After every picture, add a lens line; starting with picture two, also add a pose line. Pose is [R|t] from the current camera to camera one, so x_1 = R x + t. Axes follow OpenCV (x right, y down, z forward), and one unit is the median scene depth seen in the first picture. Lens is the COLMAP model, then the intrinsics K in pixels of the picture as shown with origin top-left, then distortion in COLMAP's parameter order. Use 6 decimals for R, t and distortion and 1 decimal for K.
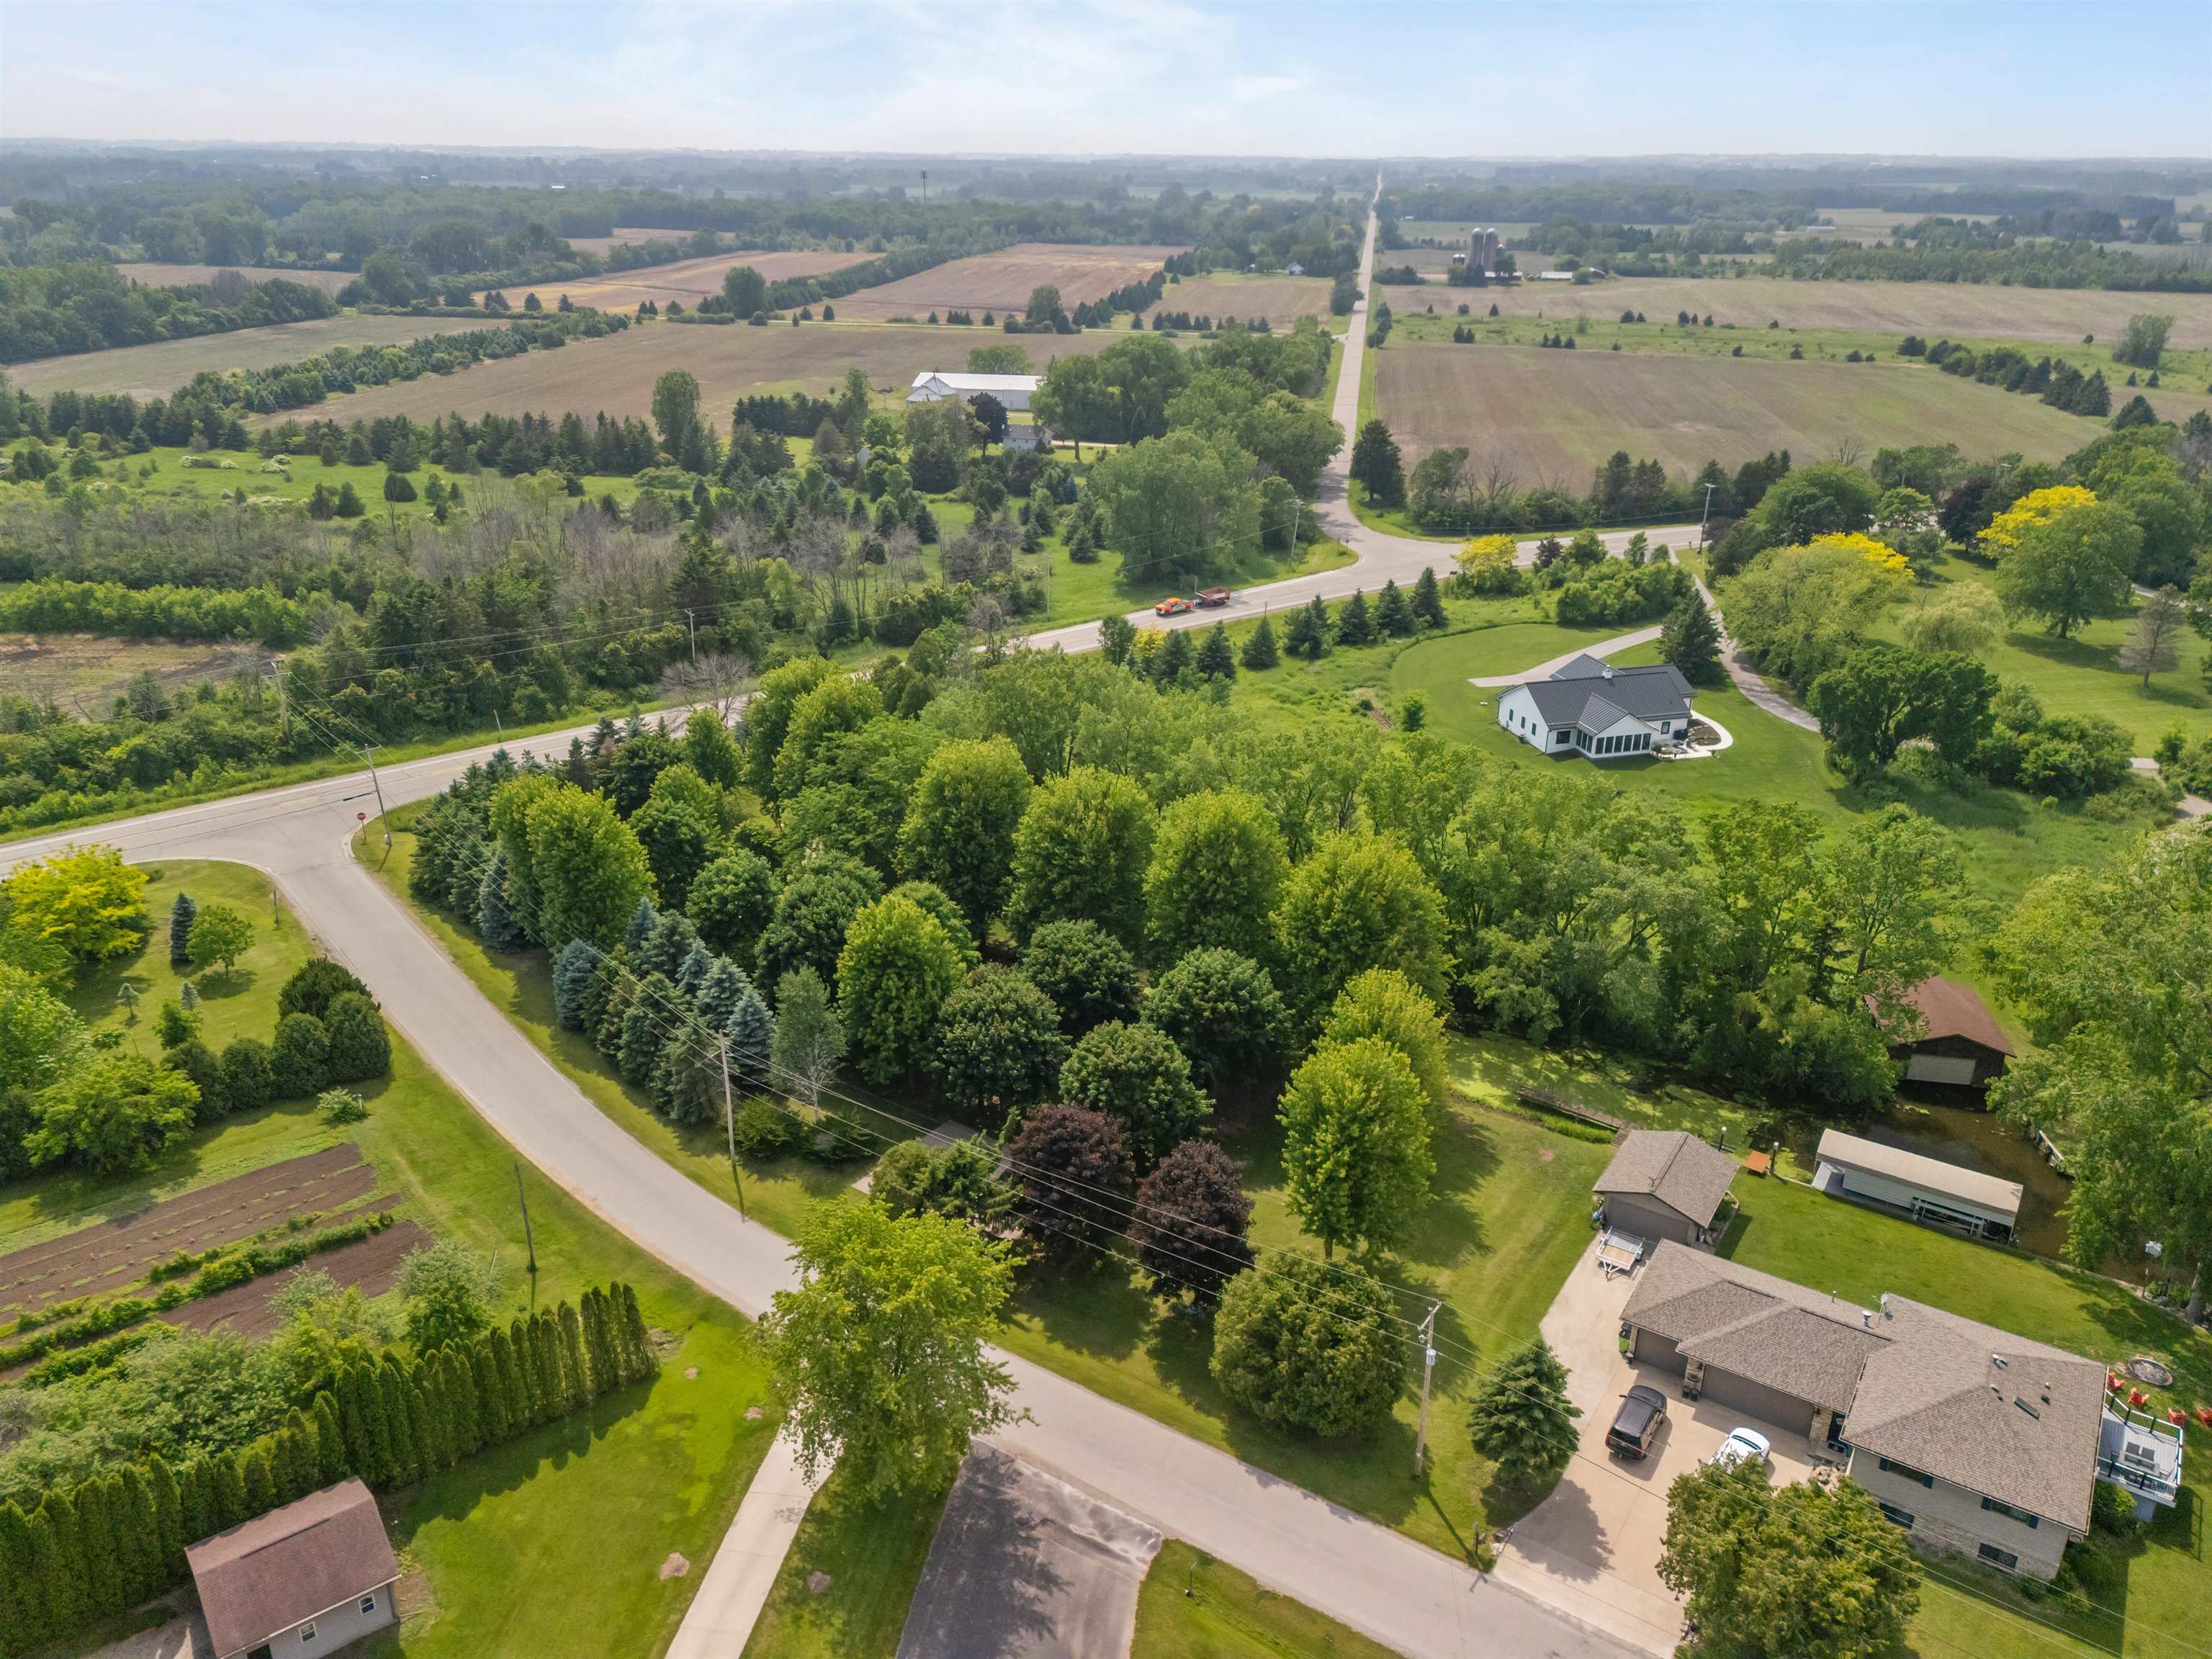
lens RADIAL K [[1558.6, 0, 1106.0], [0, 1558.6, 829.5], [0, 0, 1]] dist [0.071577, -0.058666]
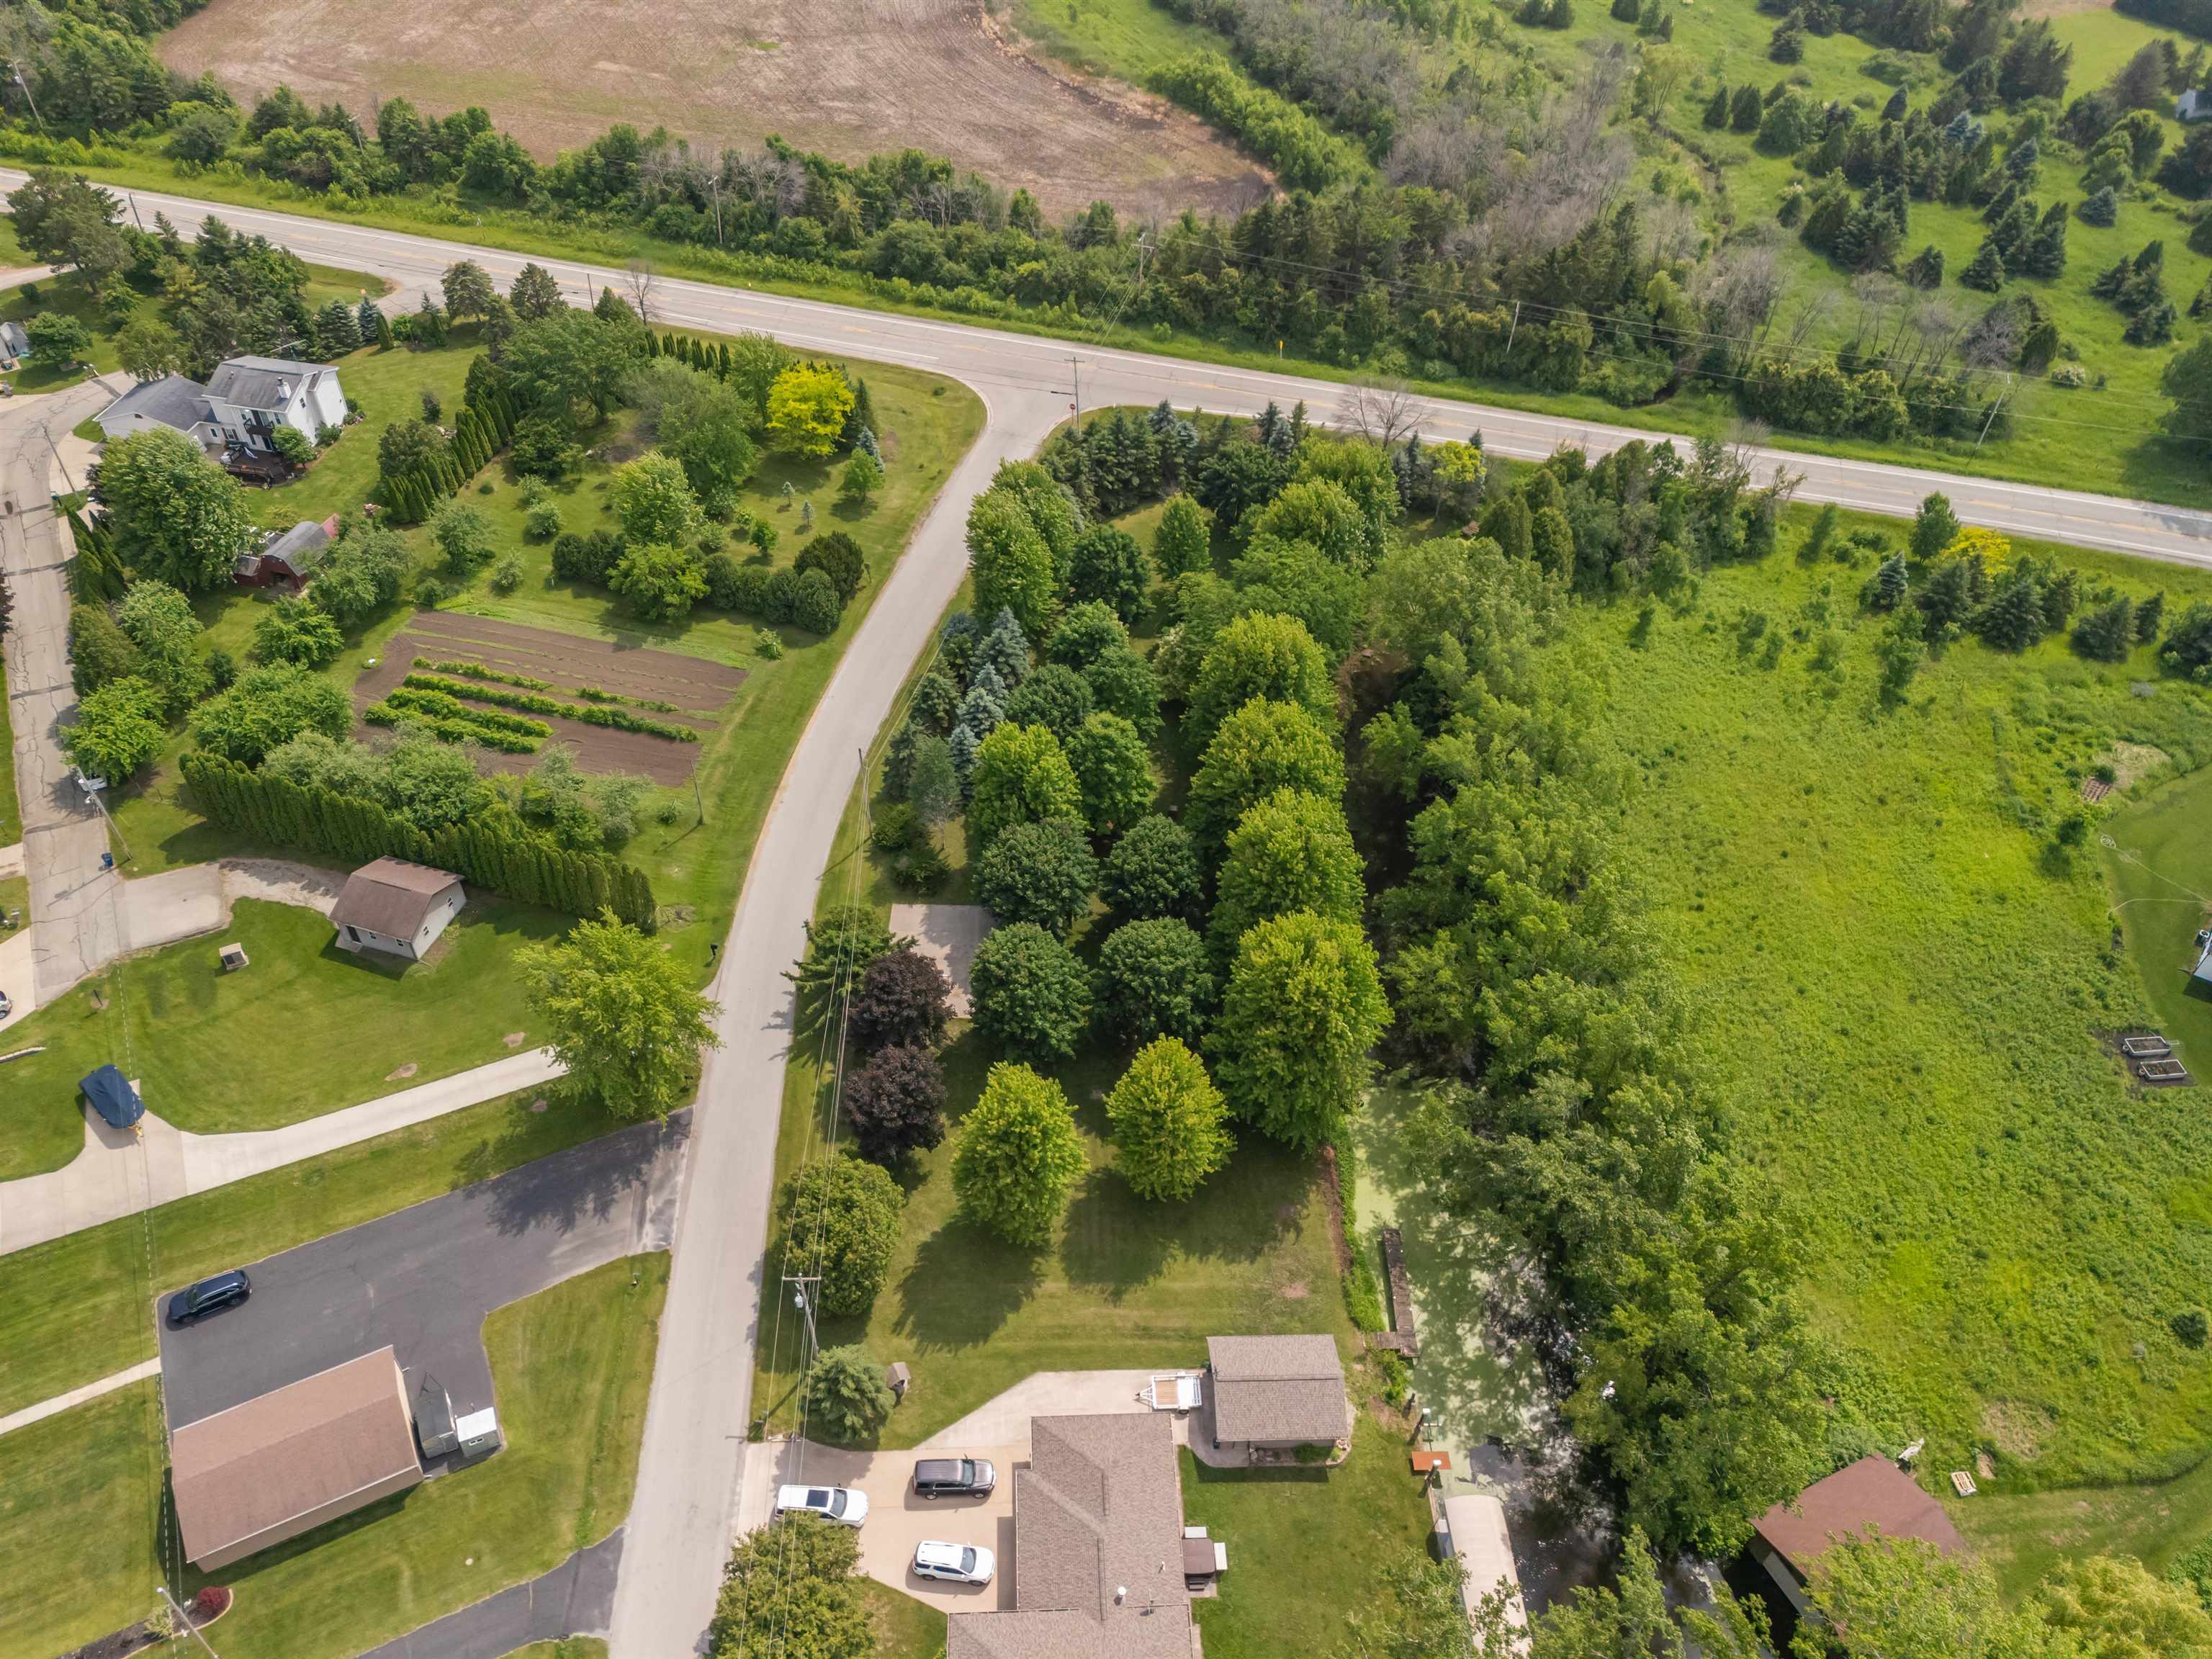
lens RADIAL K [[1558.6, 0, 1106.0], [0, 1558.6, 829.5], [0, 0, 1]] dist [0.071577, -0.058666]
pose [[0.589788, 0.573521, -0.568528, 0.672162], [-0.340977, 0.815032, 0.468462, -0.512479], [0.732042, -0.082438, 0.676254, 0.284007]]
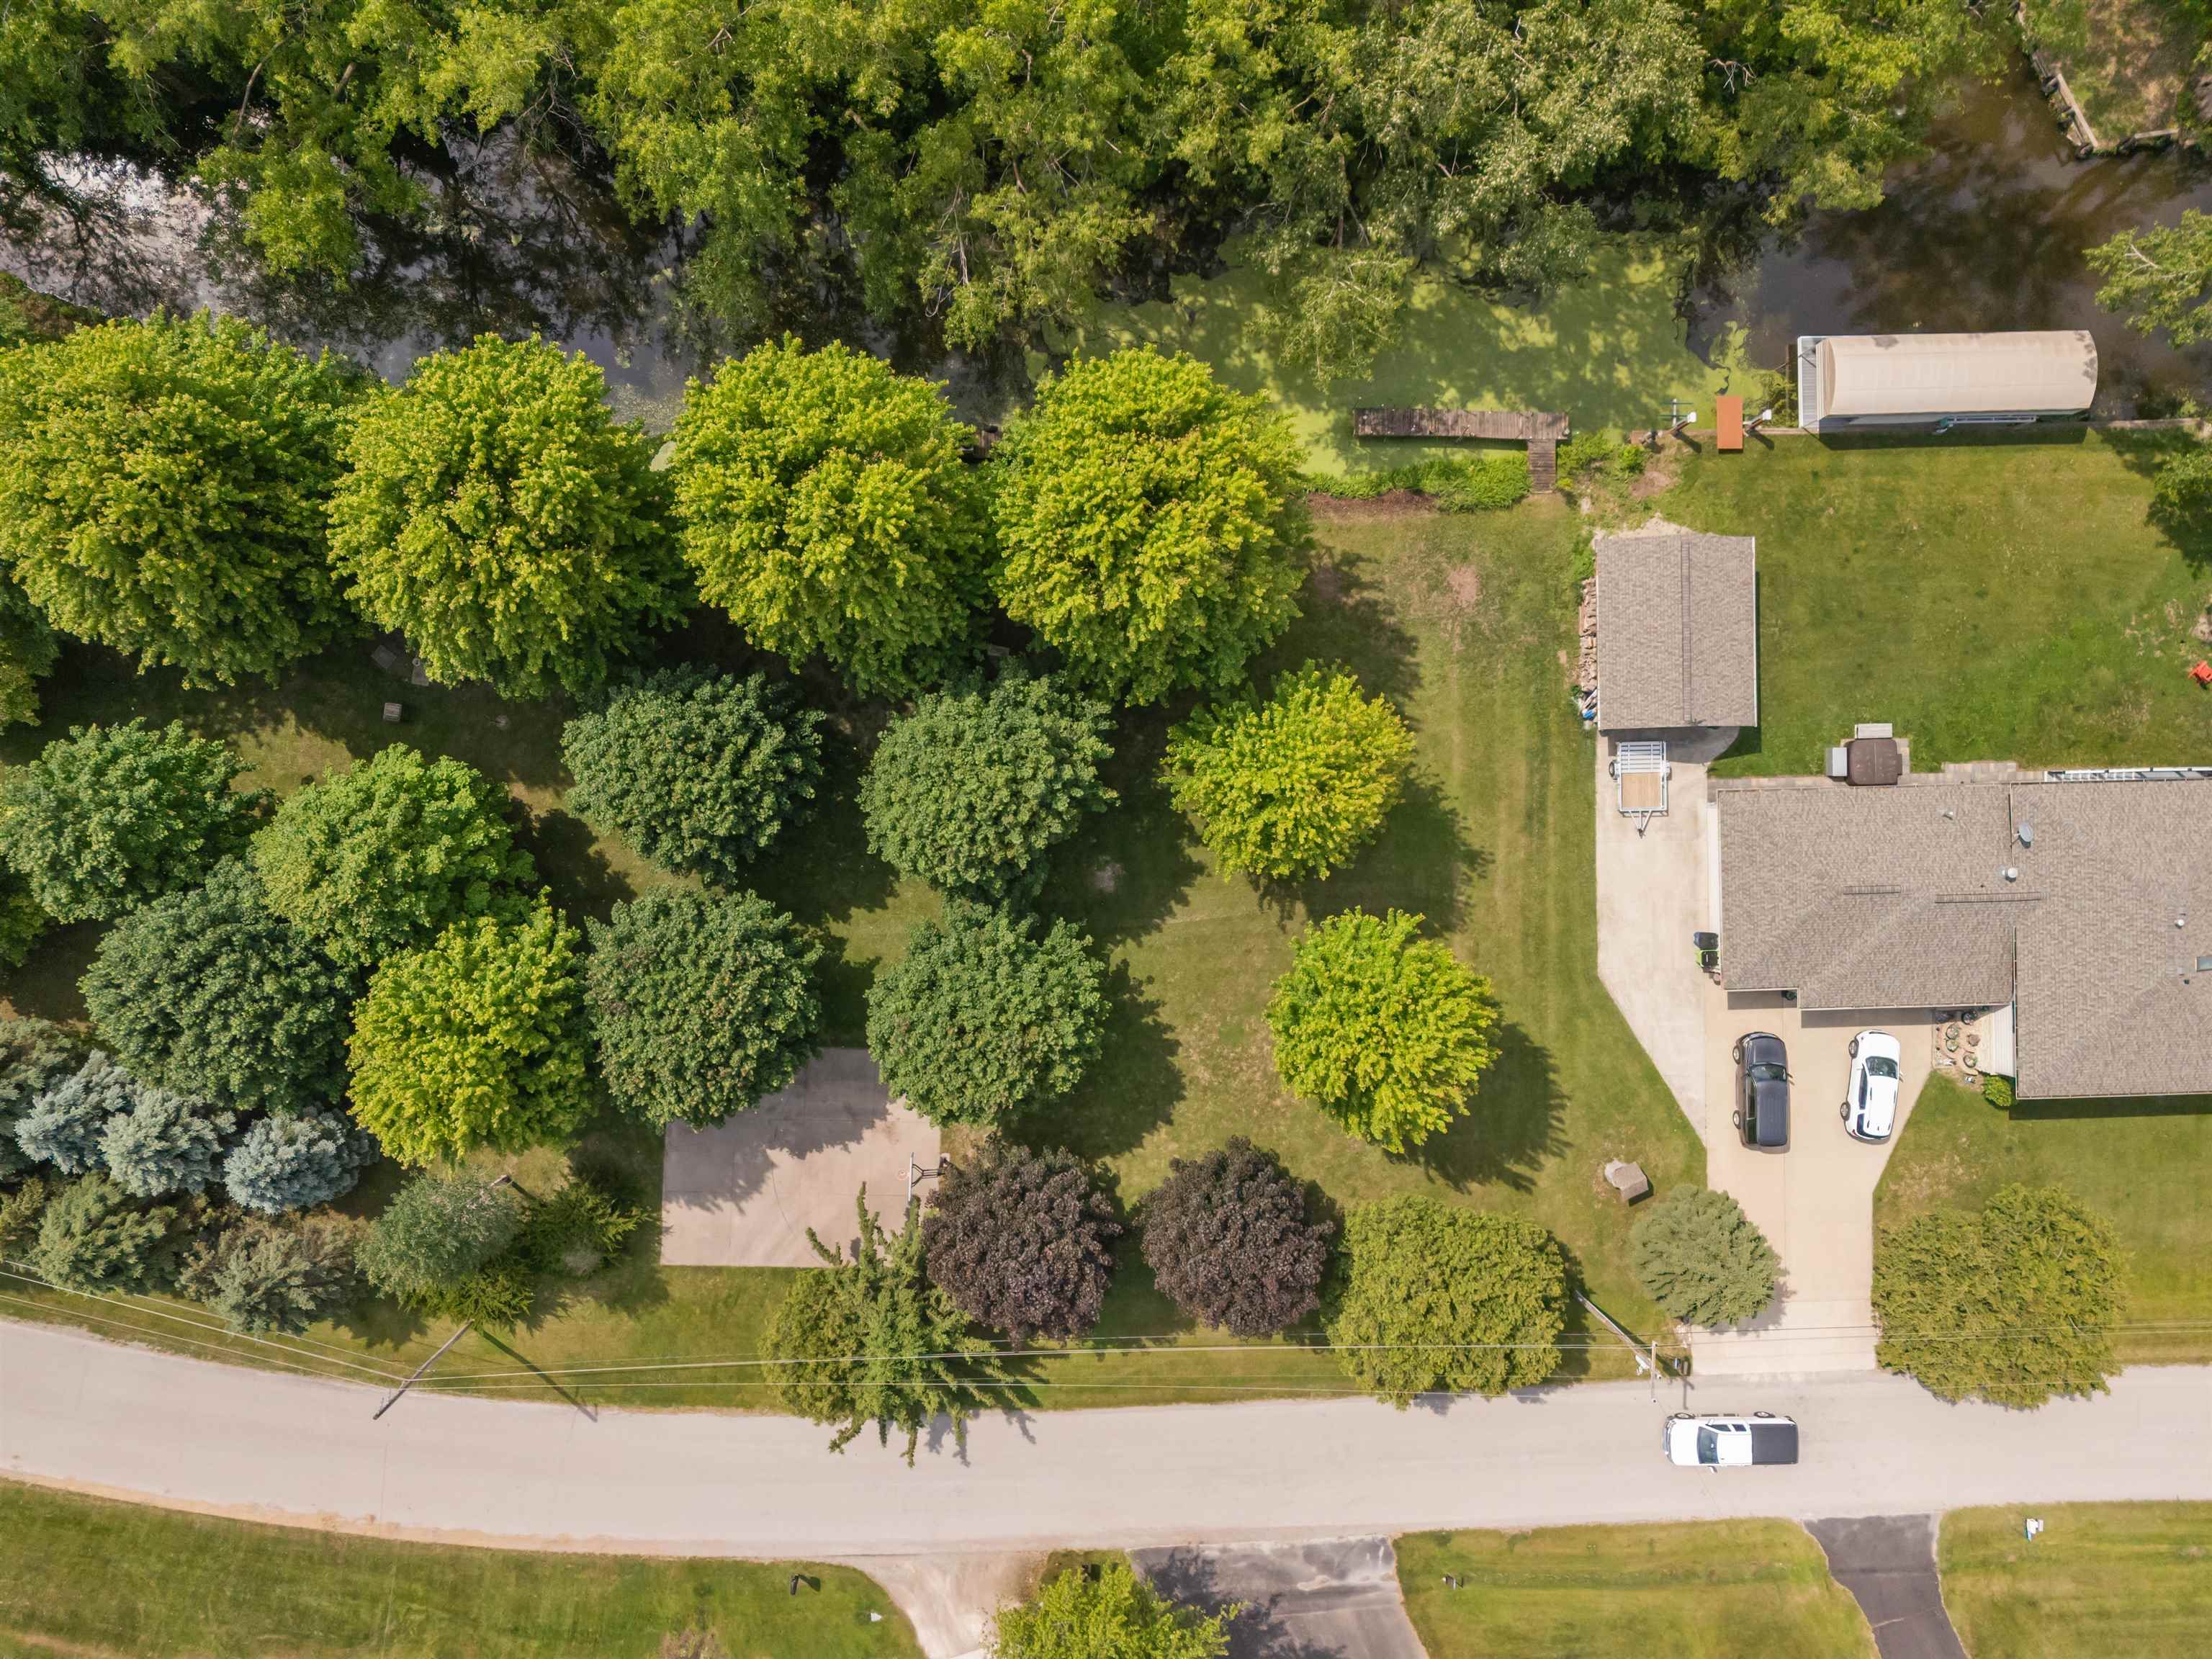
lens RADIAL K [[1558.6, 0, 1106.0], [0, 1558.6, 829.5], [0, 0, 1]] dist [0.071577, -0.058666]
pose [[0.819763, -0.572326, 0.020771, 0.093266], [0.191836, 0.308586, 0.931651, -0.450723], [-0.539617, -0.759748, 0.362761, 0.840739]]
